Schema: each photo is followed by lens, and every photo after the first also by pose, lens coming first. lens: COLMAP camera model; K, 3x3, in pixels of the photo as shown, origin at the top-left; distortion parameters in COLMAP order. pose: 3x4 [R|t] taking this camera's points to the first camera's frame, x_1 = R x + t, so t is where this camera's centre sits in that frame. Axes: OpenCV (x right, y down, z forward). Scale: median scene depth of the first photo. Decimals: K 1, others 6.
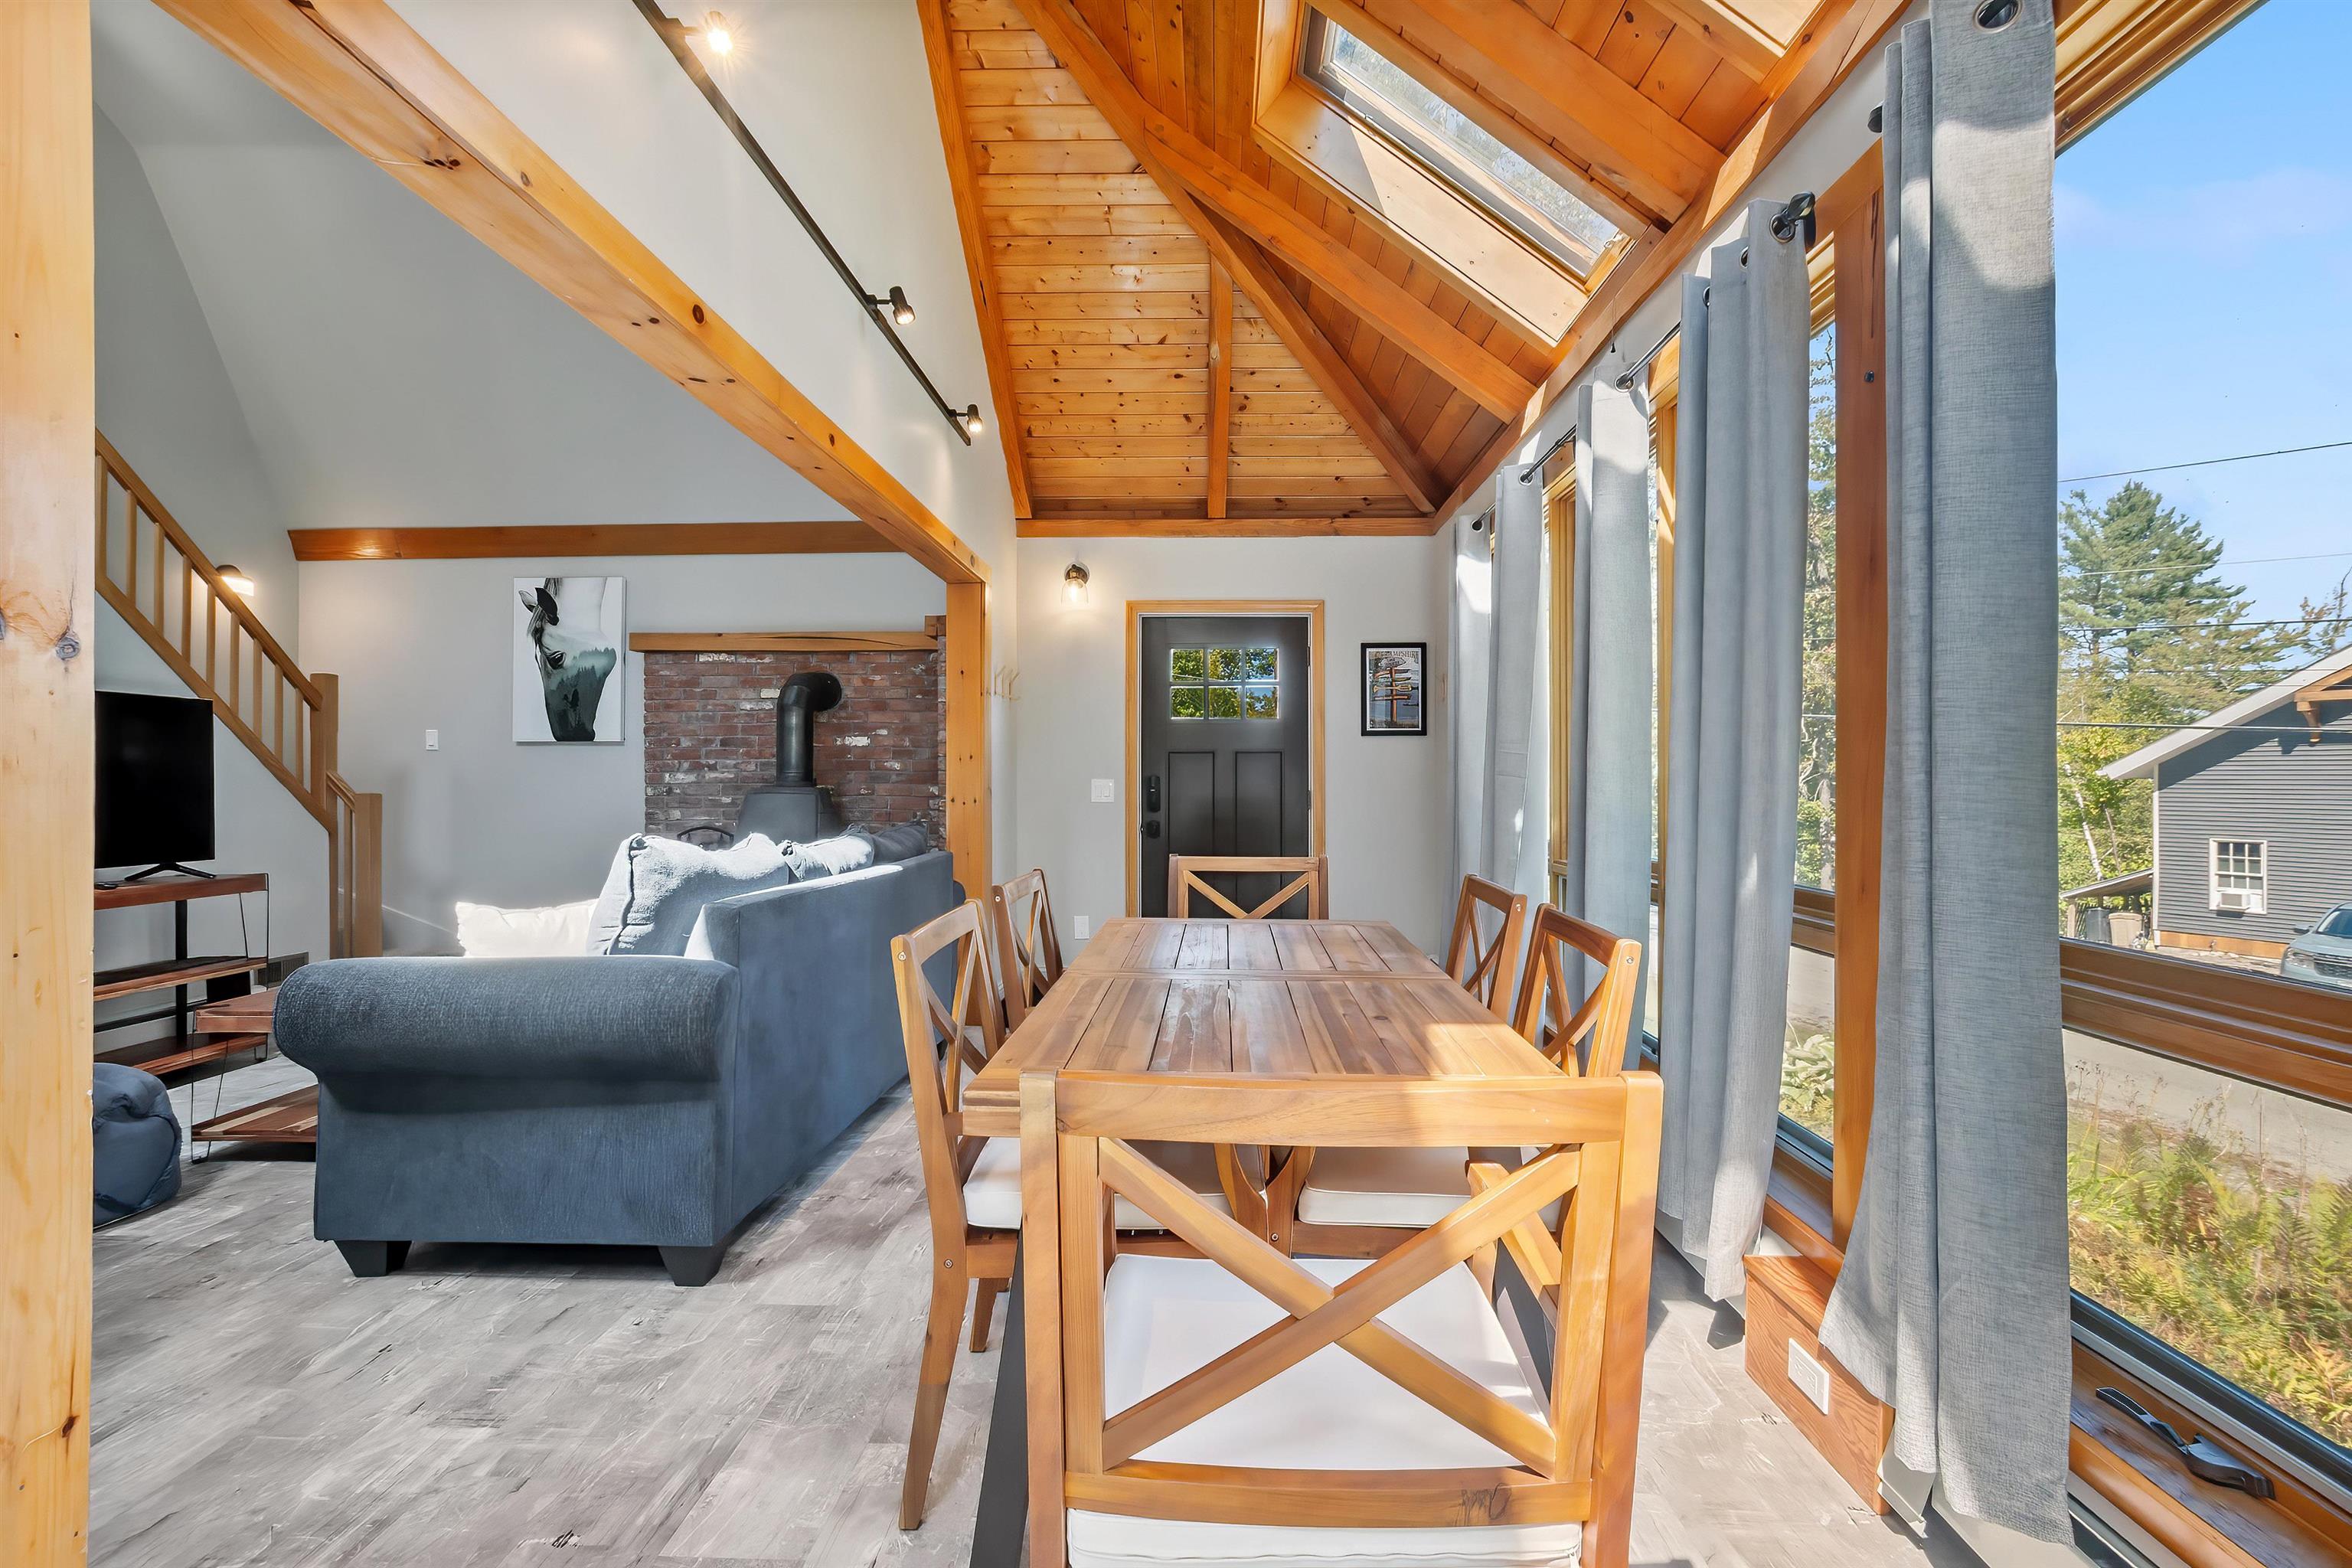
lens RADIAL K [[1051.3, 0, 1203.7], [0, 1051.3, 770.8], [0, 0, 1]] dist [-0.010398, 0.004673]
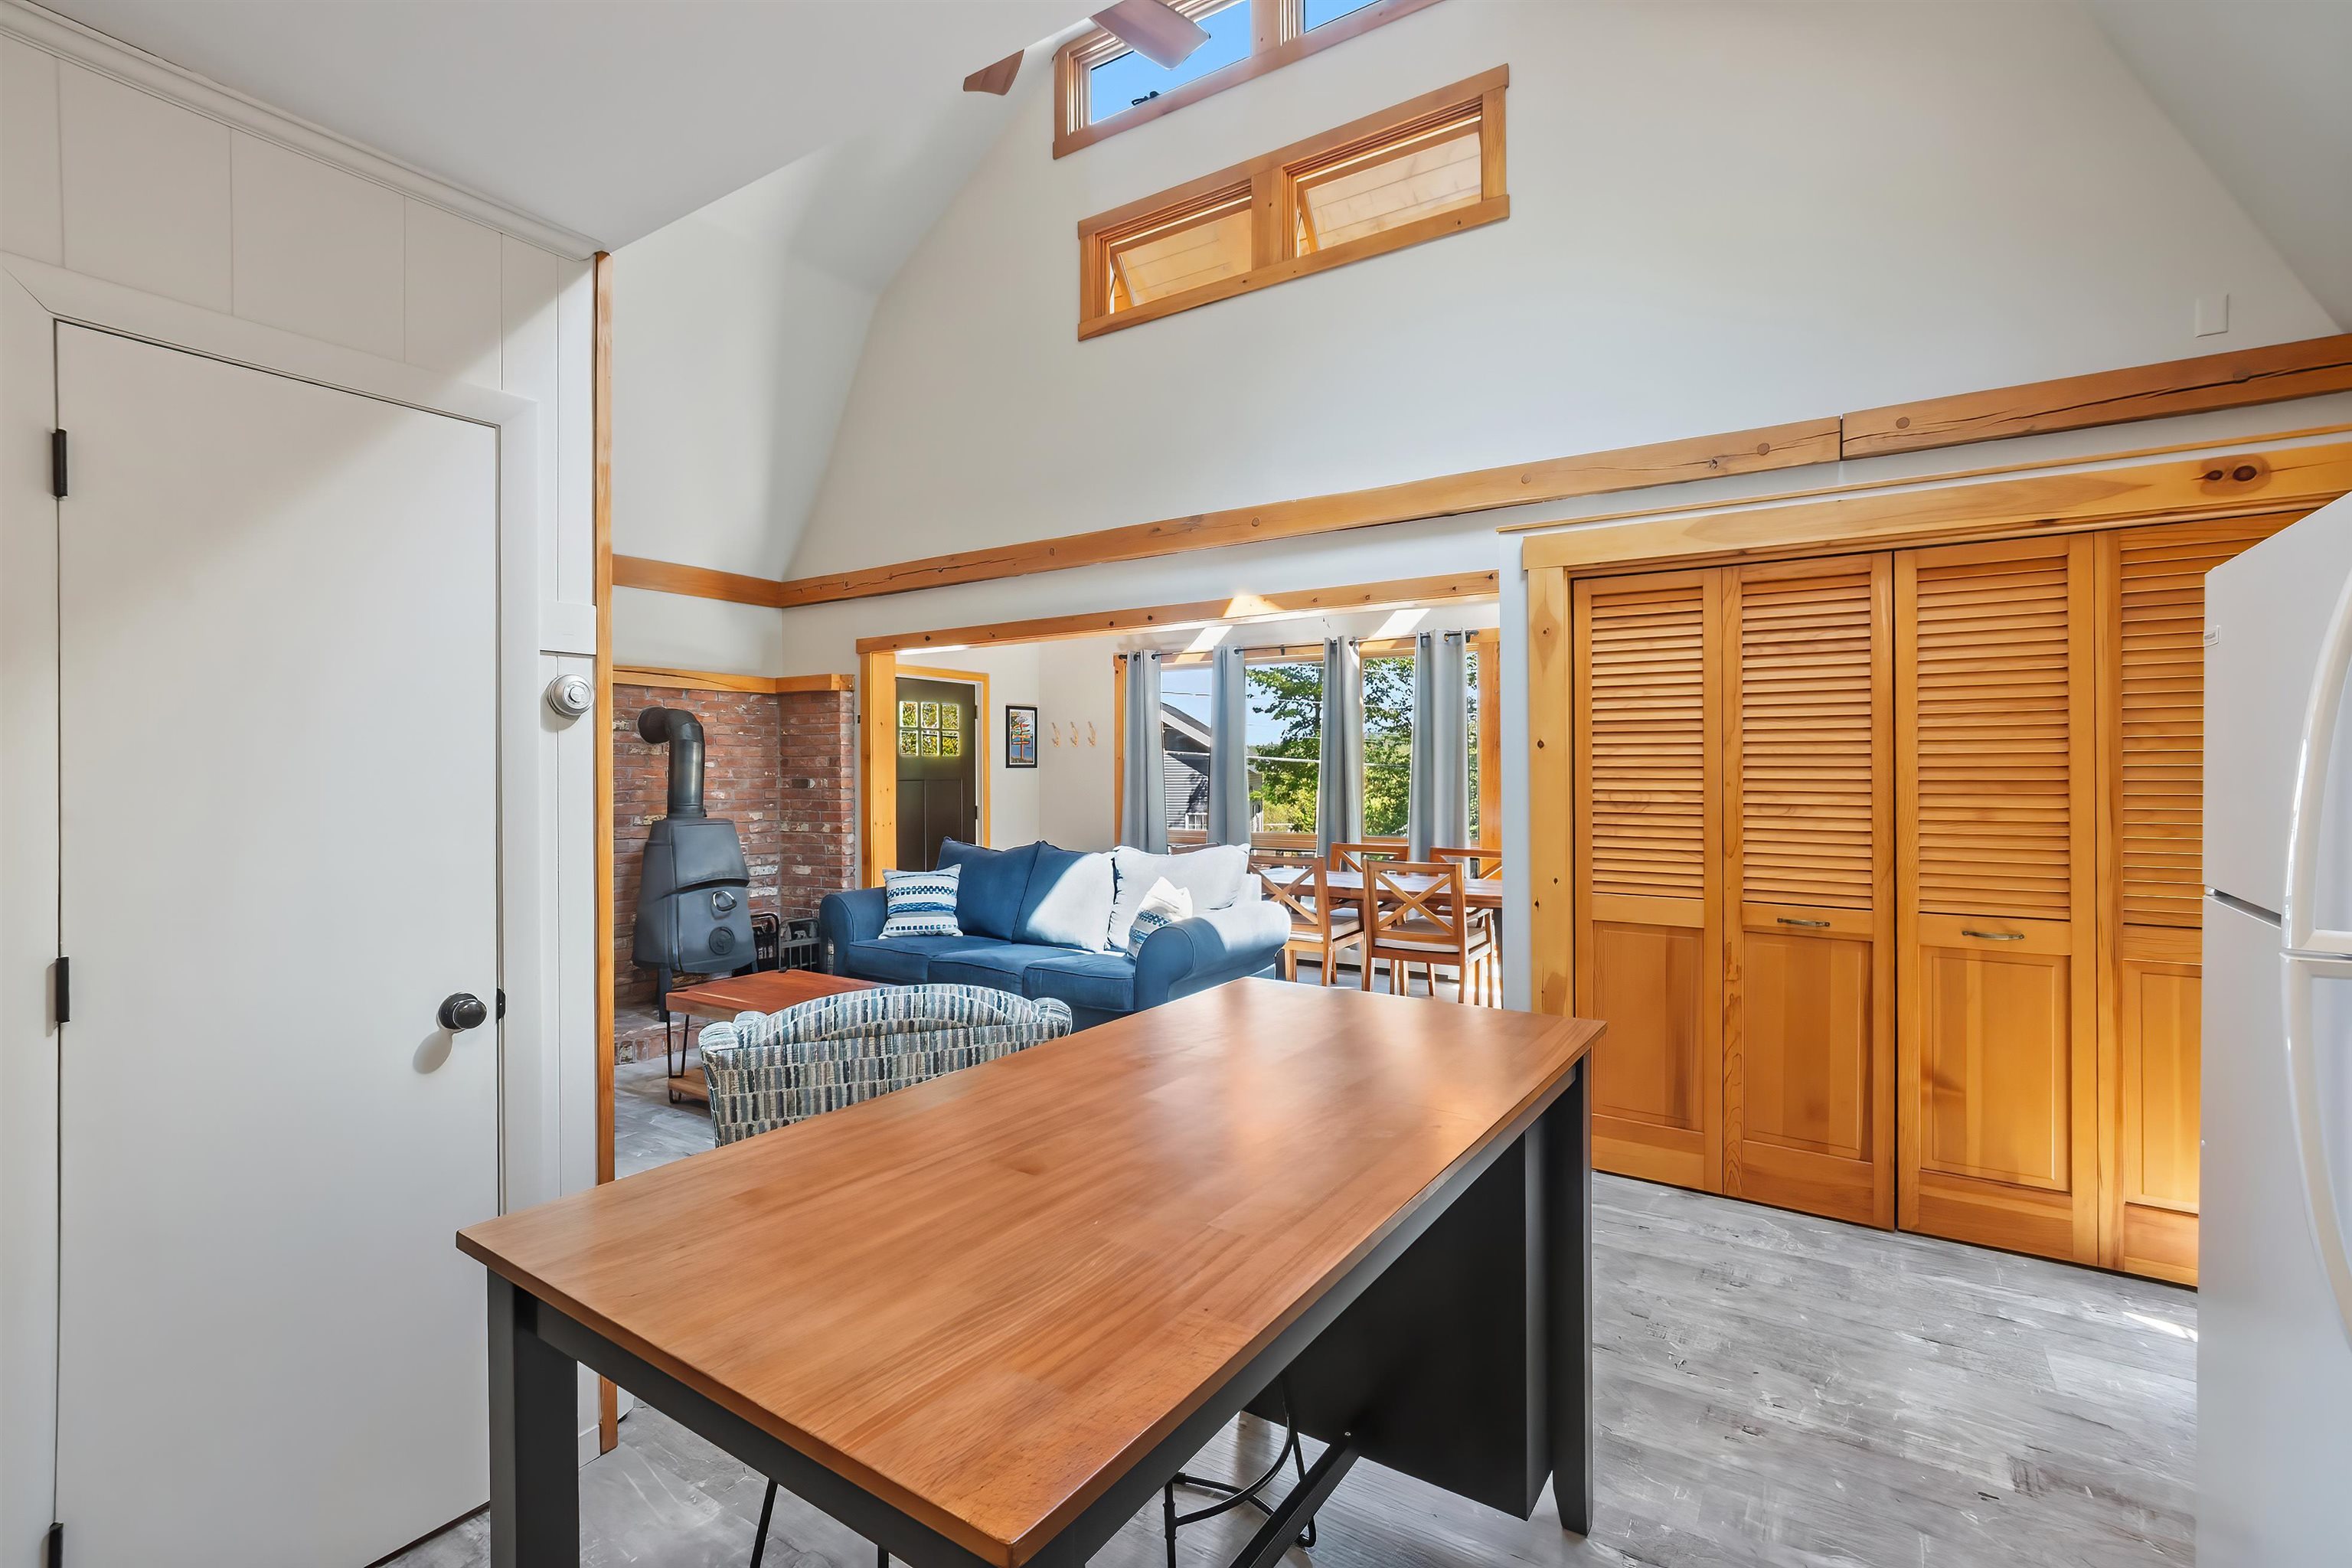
lens RADIAL K [[1051.3, 0, 1202.4], [0, 1051.3, 761.8], [0, 0, 1]] dist [-0.010398, 0.004673]
pose [[0.529373, 0.004635, 0.848377, -0.955437], [-0.009291, 0.999957, 0.000335, -0.044452], [-0.848338, -0.008059, 0.529393, -0.016594]]
